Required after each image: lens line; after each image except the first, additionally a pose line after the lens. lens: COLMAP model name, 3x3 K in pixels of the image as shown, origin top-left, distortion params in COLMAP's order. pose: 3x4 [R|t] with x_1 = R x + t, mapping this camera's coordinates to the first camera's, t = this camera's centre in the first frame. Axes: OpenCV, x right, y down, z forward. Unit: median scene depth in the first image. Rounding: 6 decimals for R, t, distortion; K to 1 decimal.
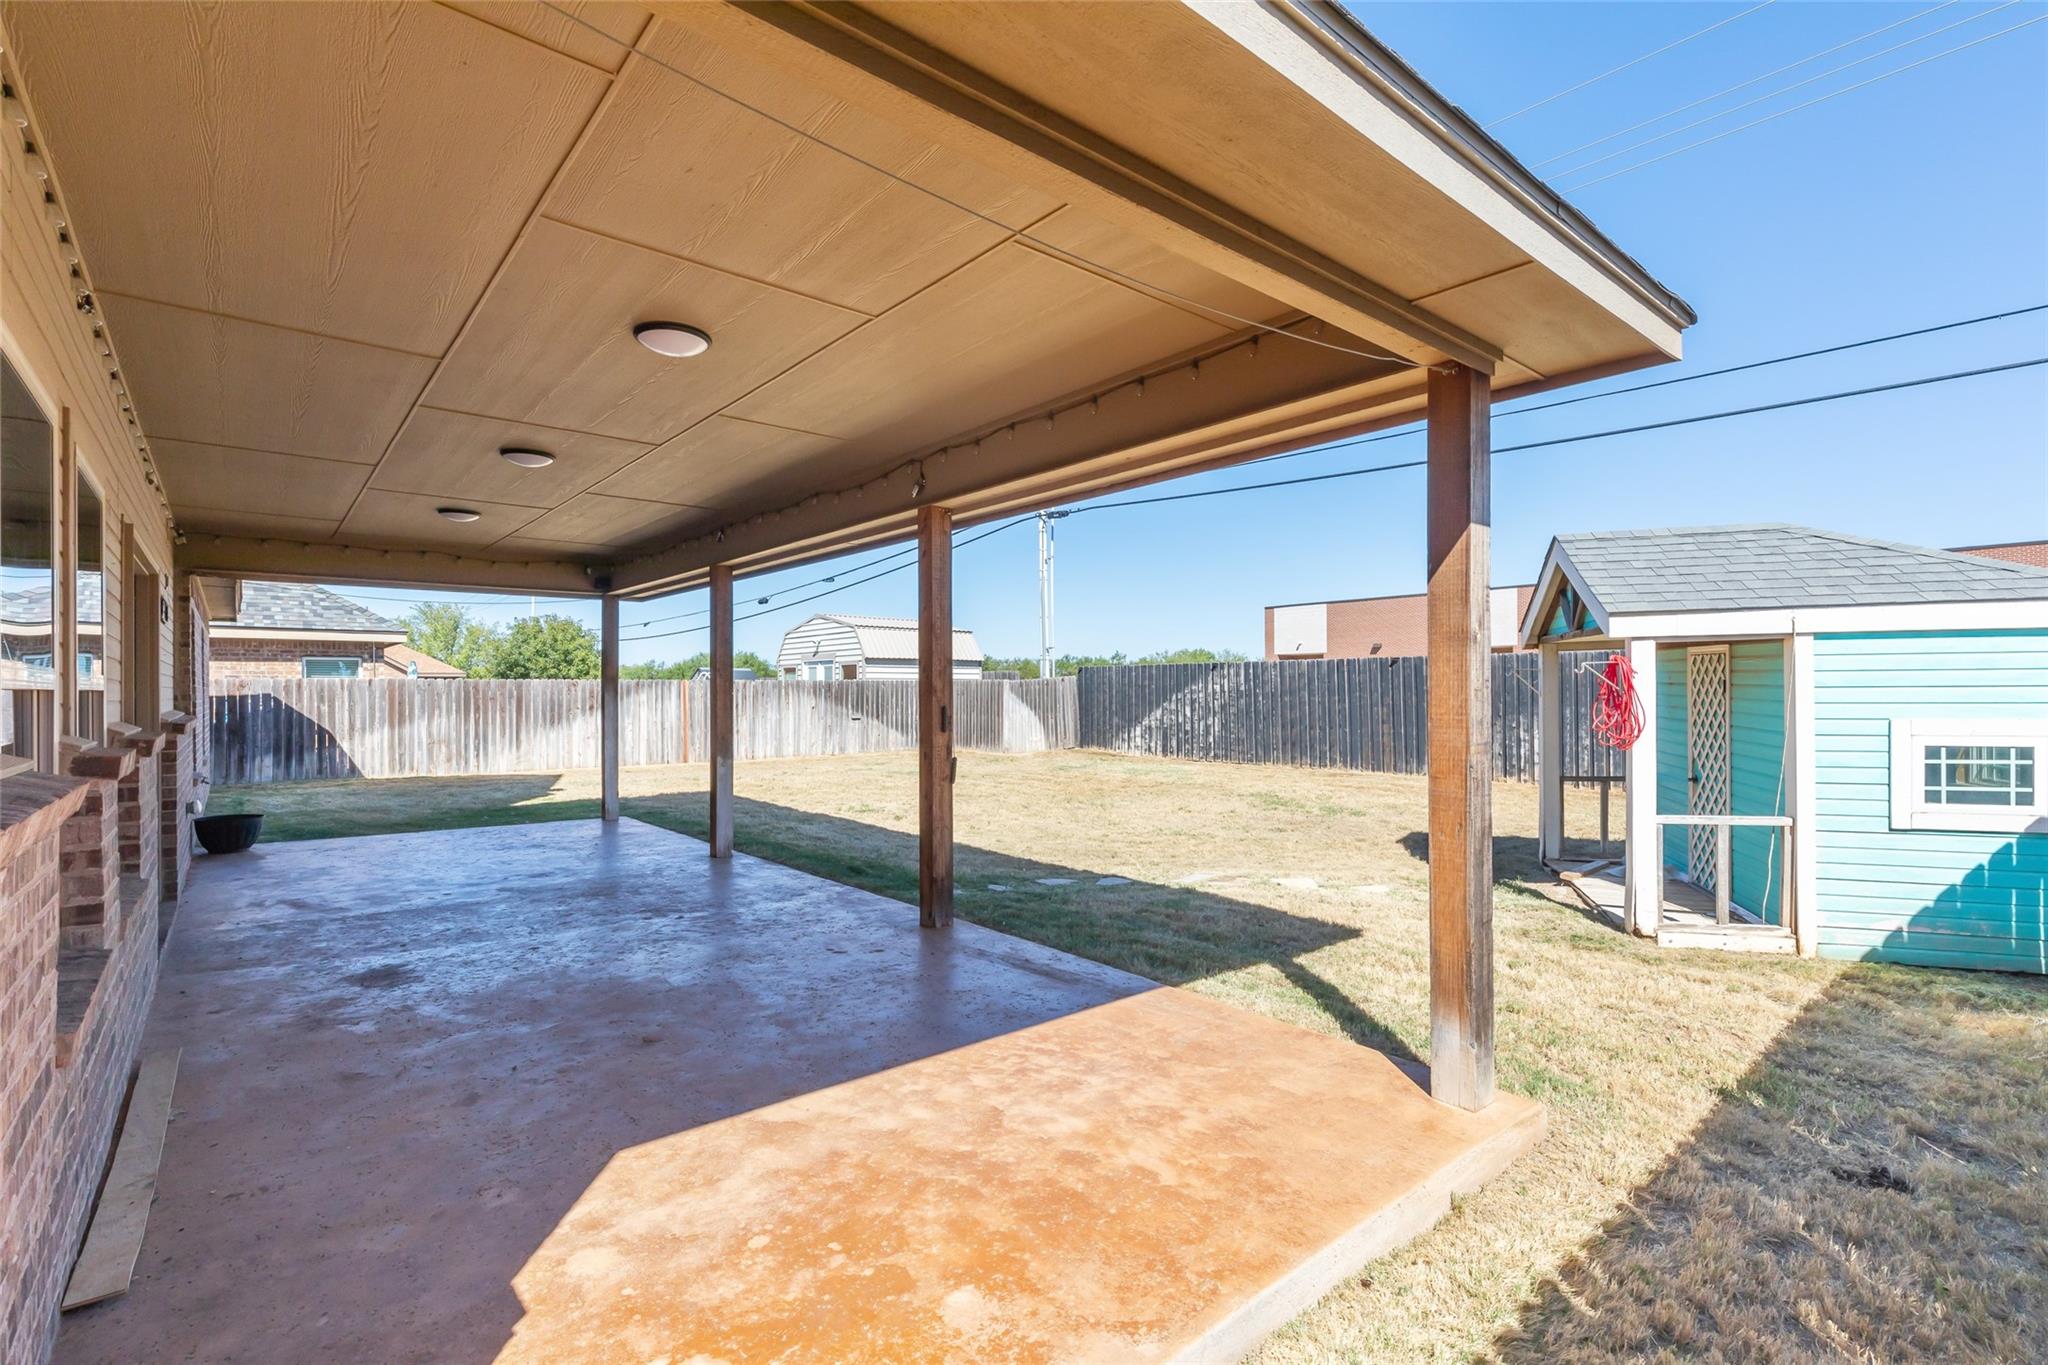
lens RADIAL K [[928.5, 0, 1027.0], [0, 928.5, 687.3], [0, 0, 1]] dist [0.005009, 0.001811]
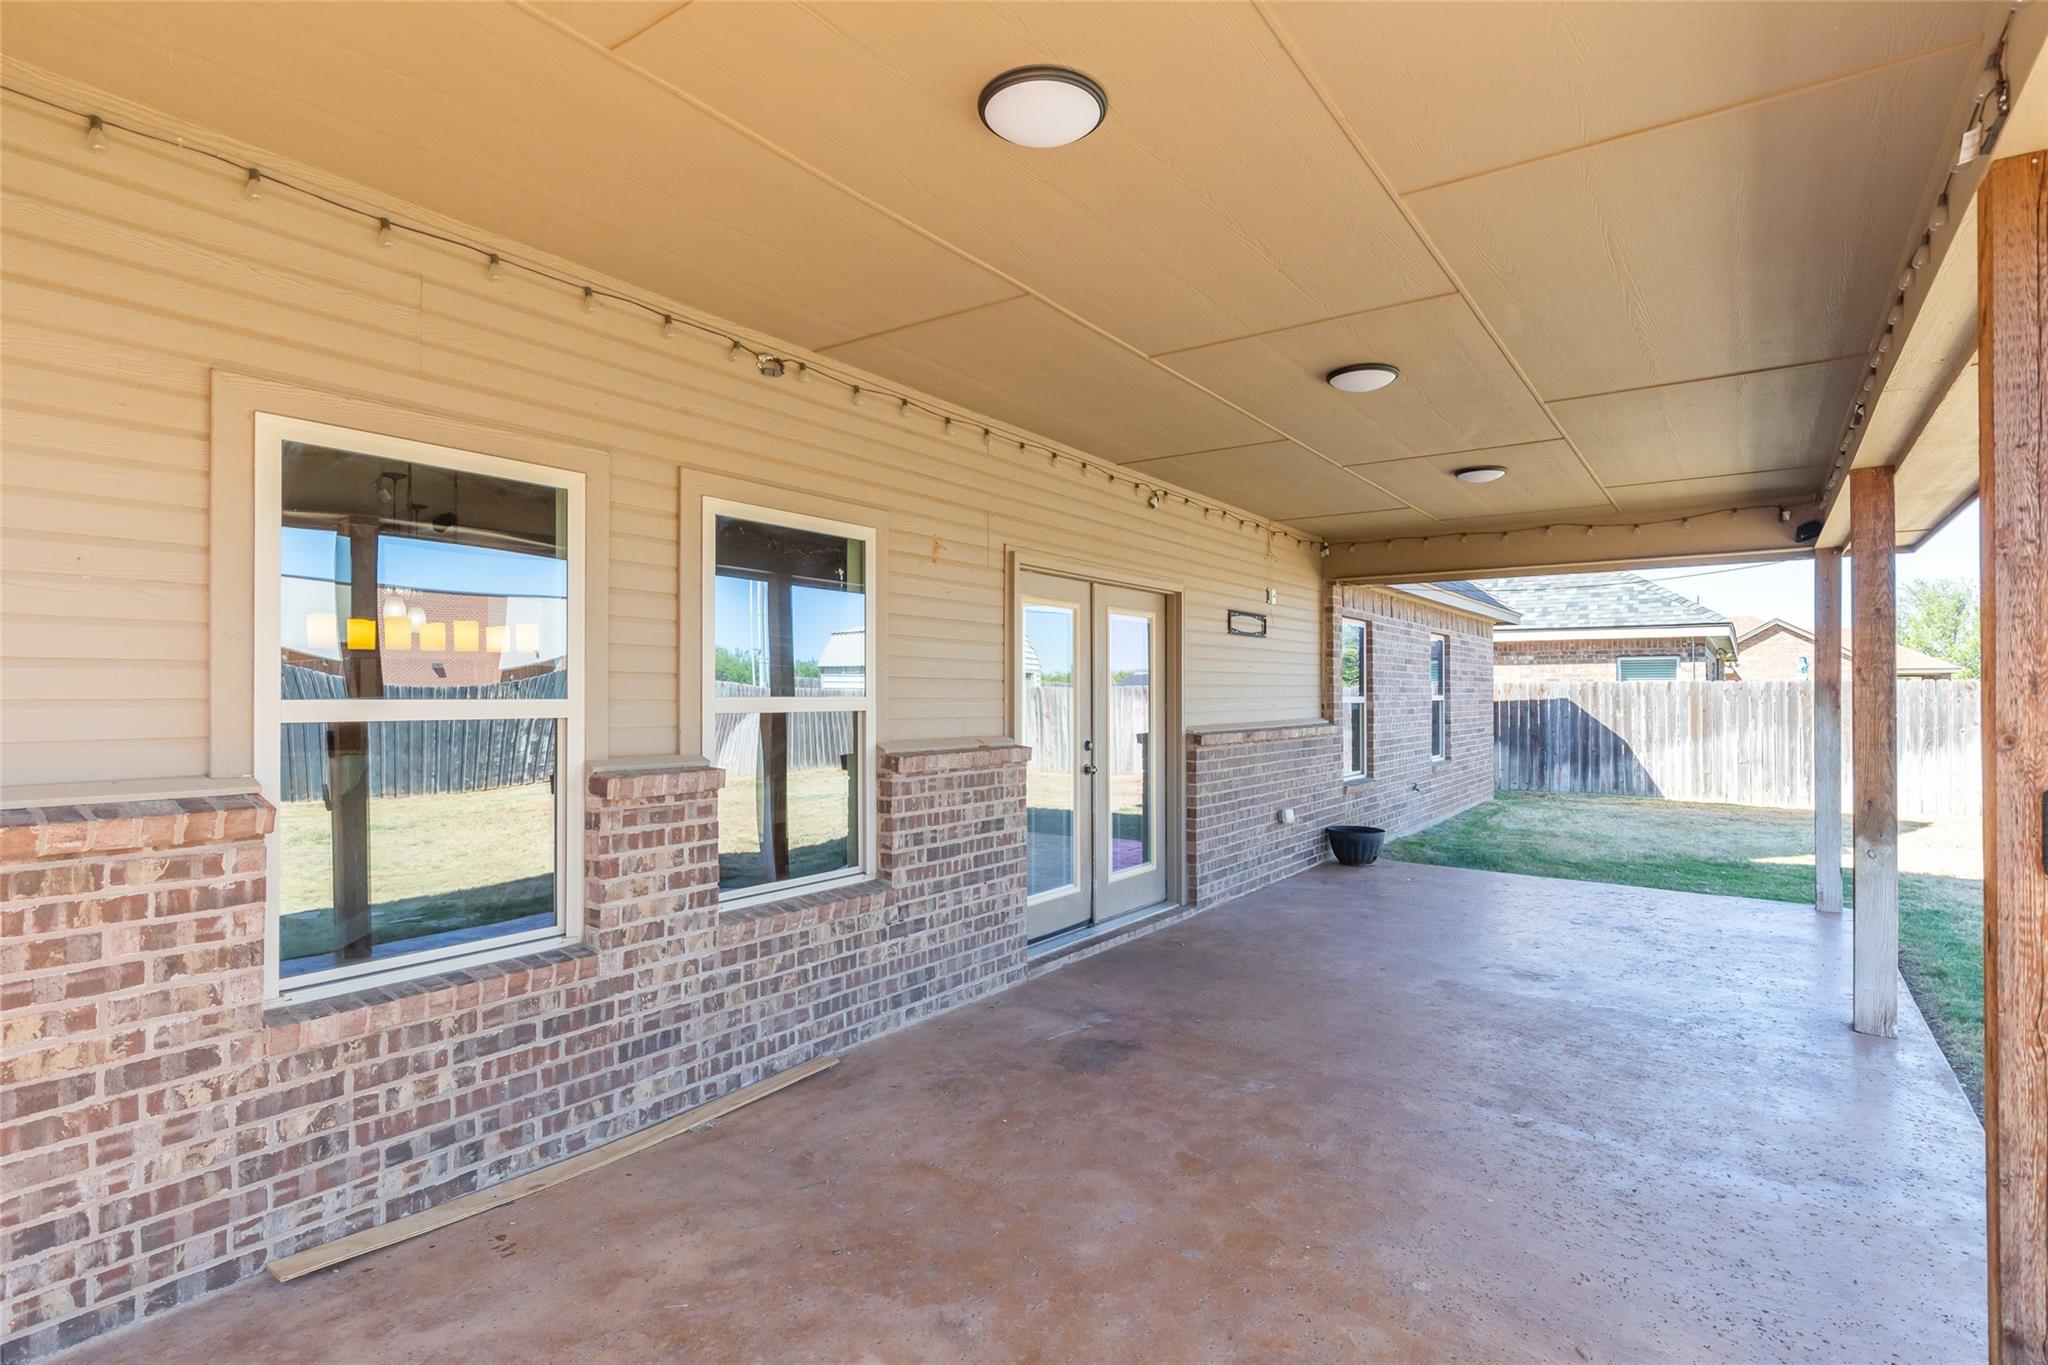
lens RADIAL K [[1034.3, 0, 1026.0], [0, 1034.3, 684.0], [0, 0, 1]] dist [-0.003324, -0.000234]
pose [[0.258535, -0.003025, -0.965997, 0.049434], [0.001961, 0.999995, -0.002607, -0.005521], [0.966000, -0.001220, 0.258539, 0.194011]]
